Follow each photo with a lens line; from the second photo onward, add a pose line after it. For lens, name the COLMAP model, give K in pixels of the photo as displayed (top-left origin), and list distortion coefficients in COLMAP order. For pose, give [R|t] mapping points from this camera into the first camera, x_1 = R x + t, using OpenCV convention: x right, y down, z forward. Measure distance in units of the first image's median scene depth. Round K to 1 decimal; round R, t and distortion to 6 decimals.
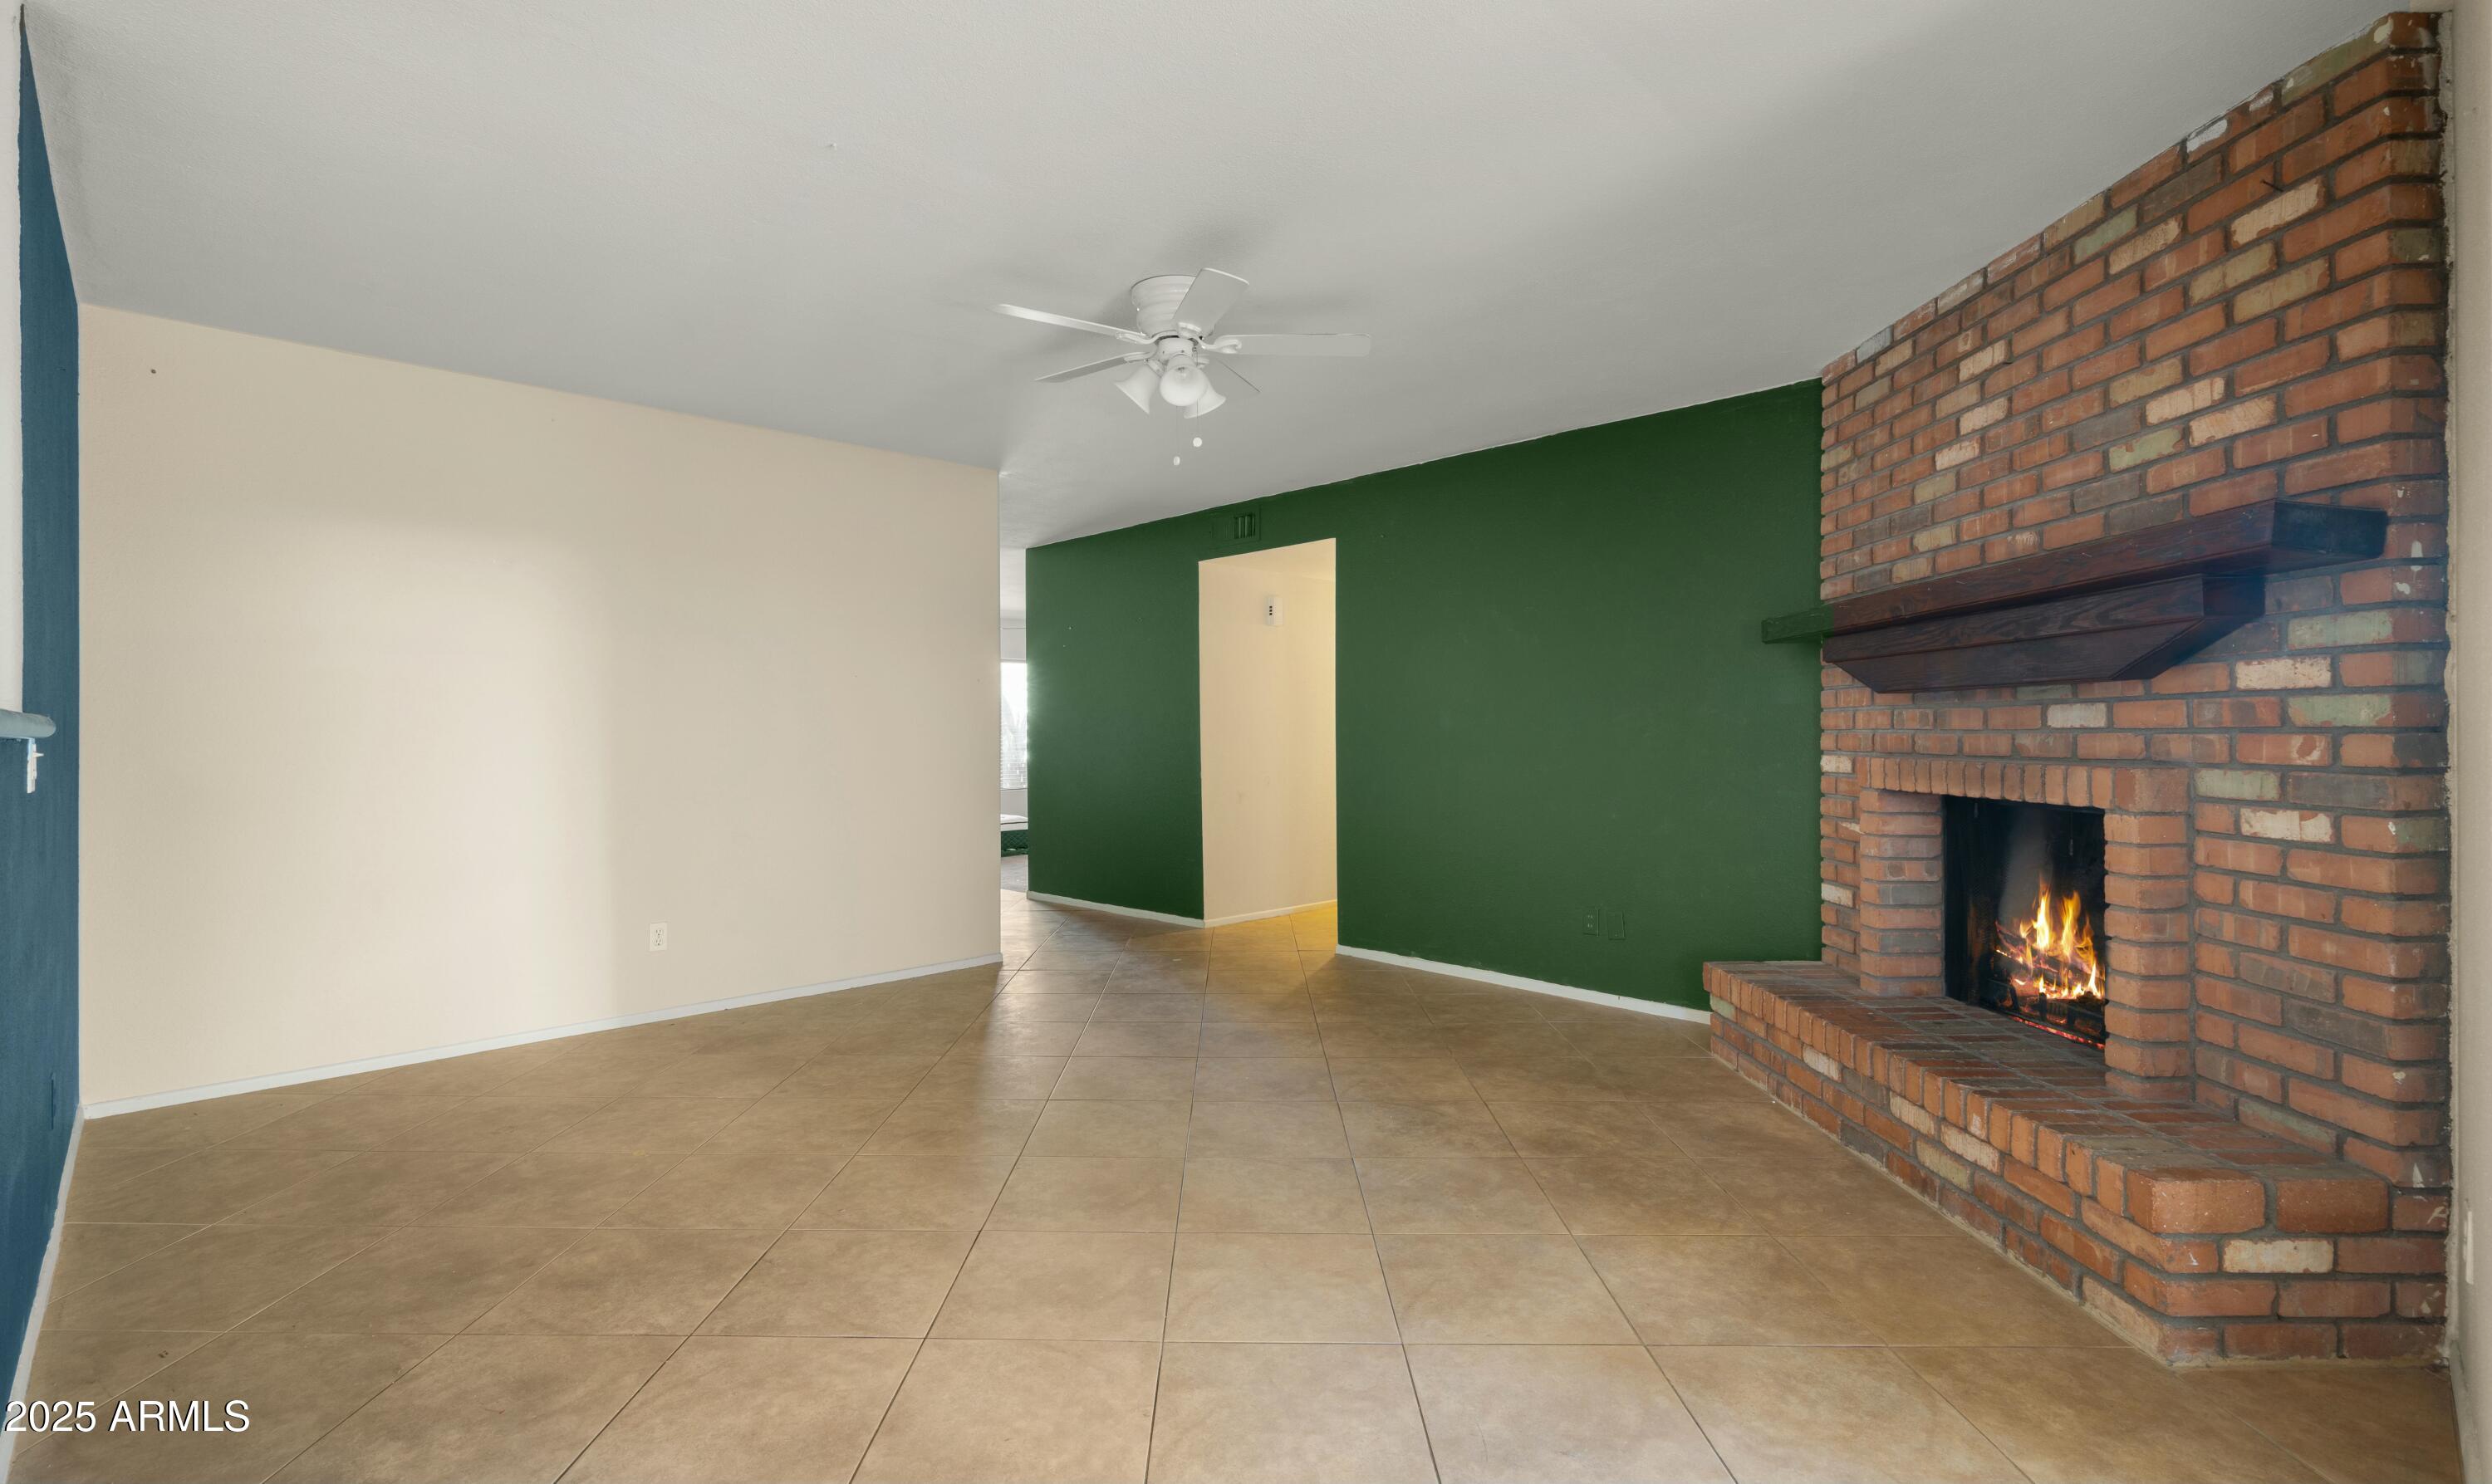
lens RADIAL K [[1057.3, 0, 1233.5], [0, 1057.3, 733.7], [0, 0, 1]] dist [0.003615, 0.000083]
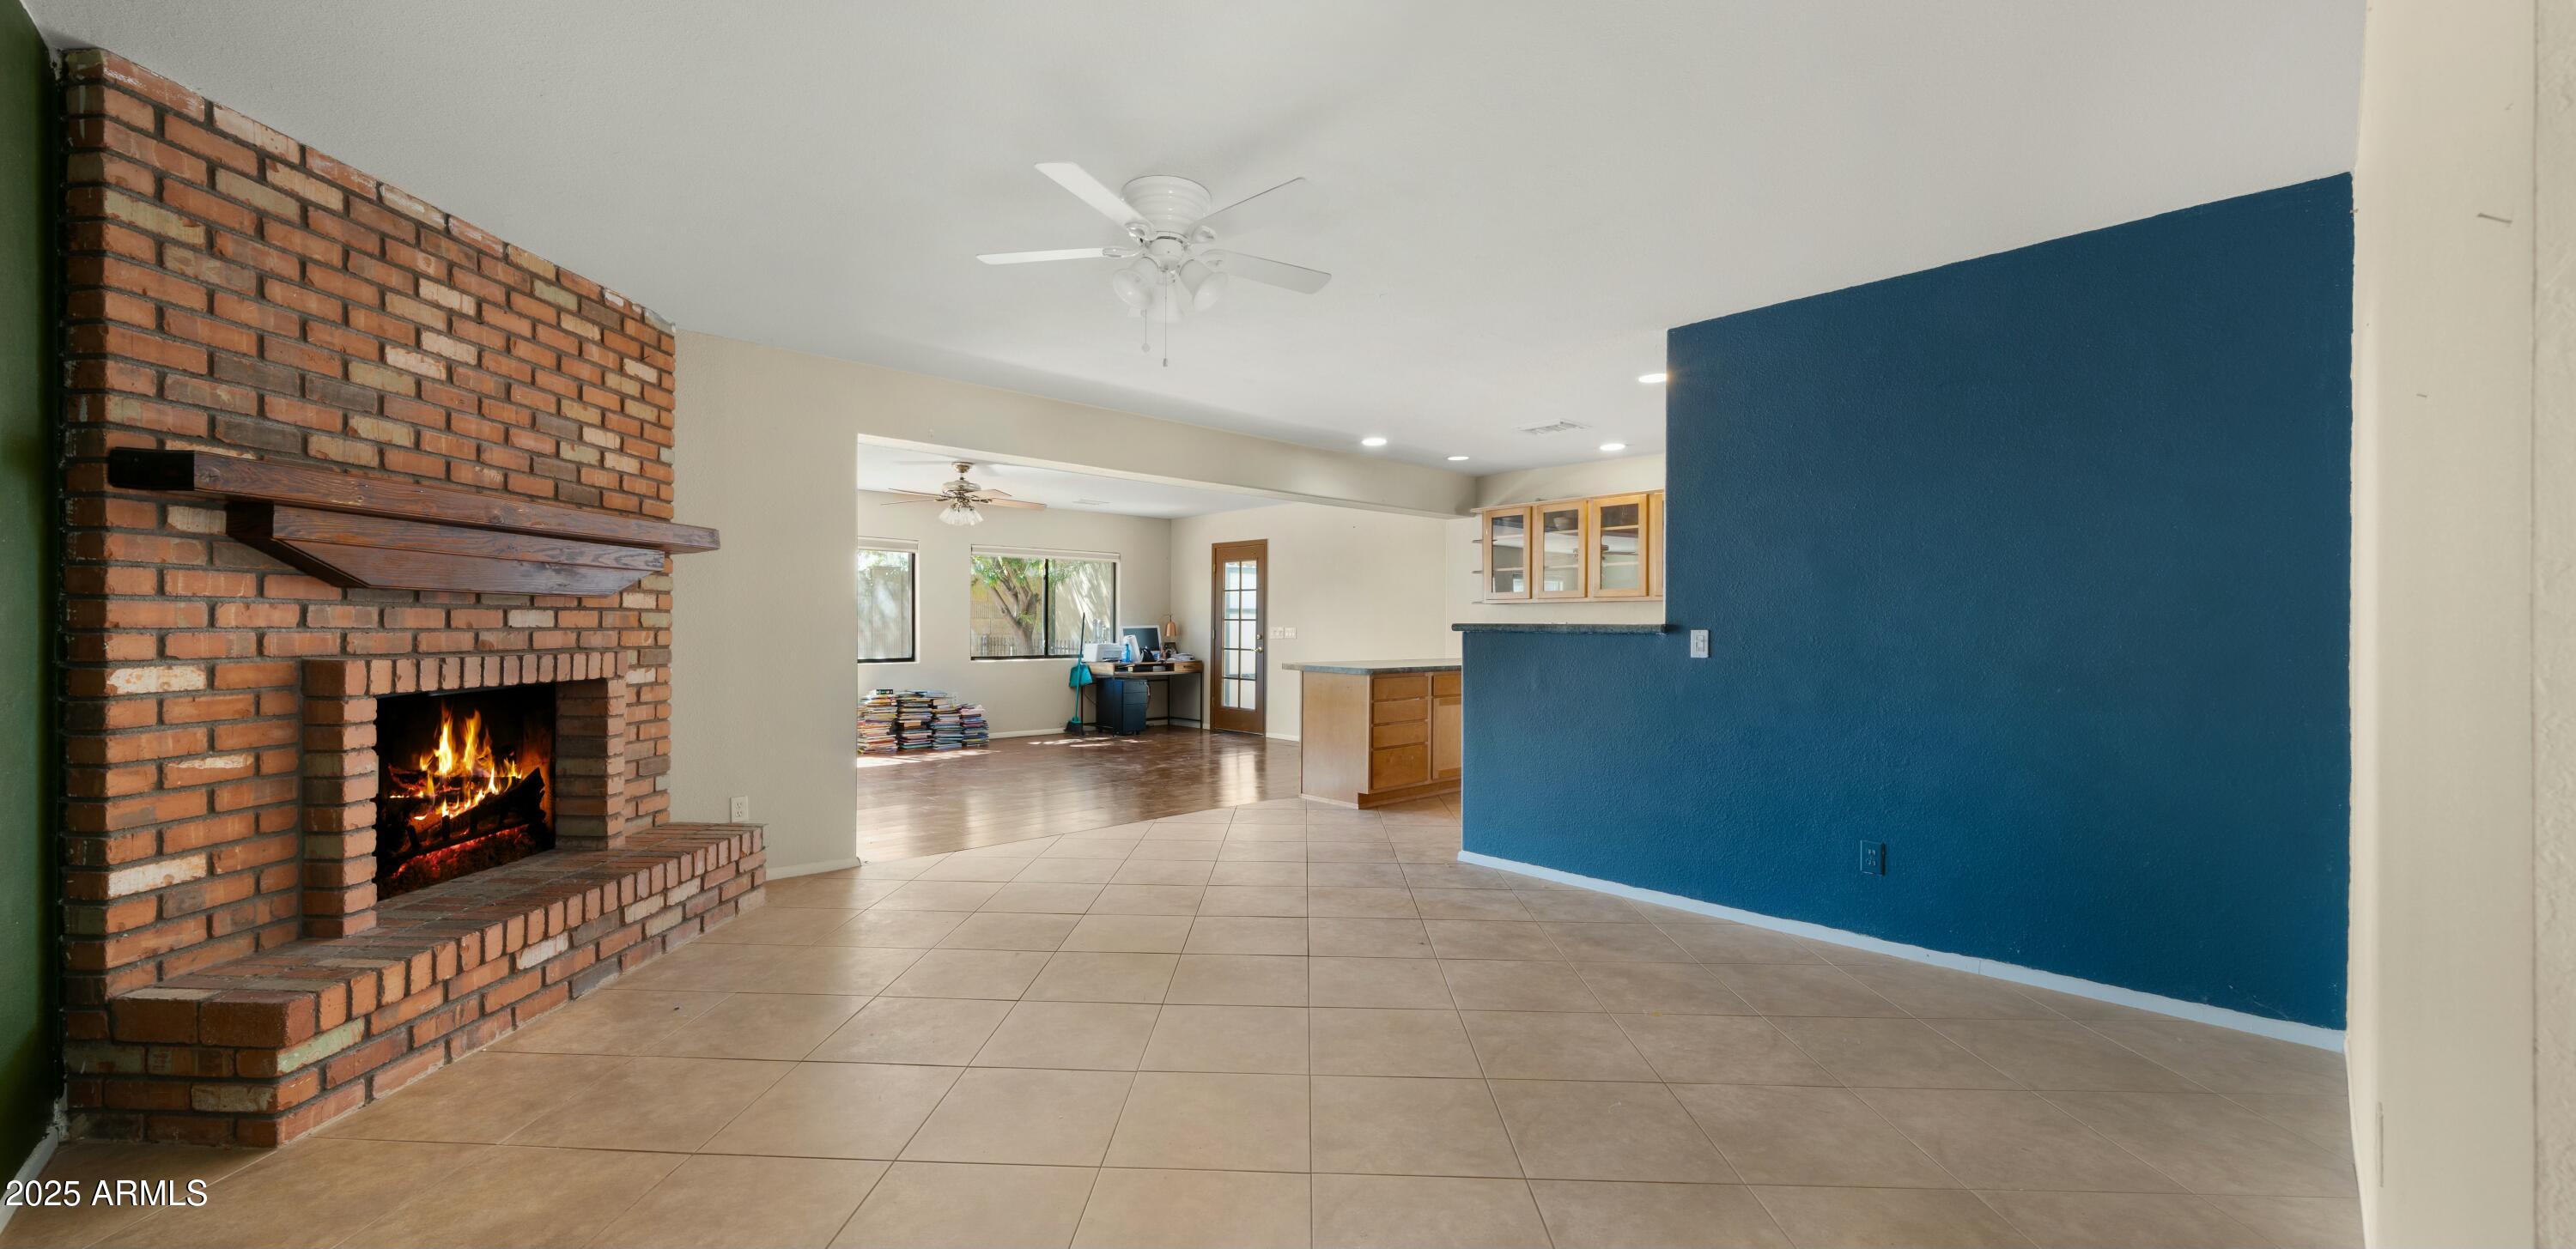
lens RADIAL K [[938.4, 0, 1290.6], [0, 938.4, 624.6], [0, 0, 1]] dist [0.000398, 0.000015]
pose [[-0.999933, -0.001131, 0.011495, -0.206083], [-0.001138, 0.999999, -0.000666, -0.008893], [-0.011494, -0.000679, -0.999934, 2.133807]]
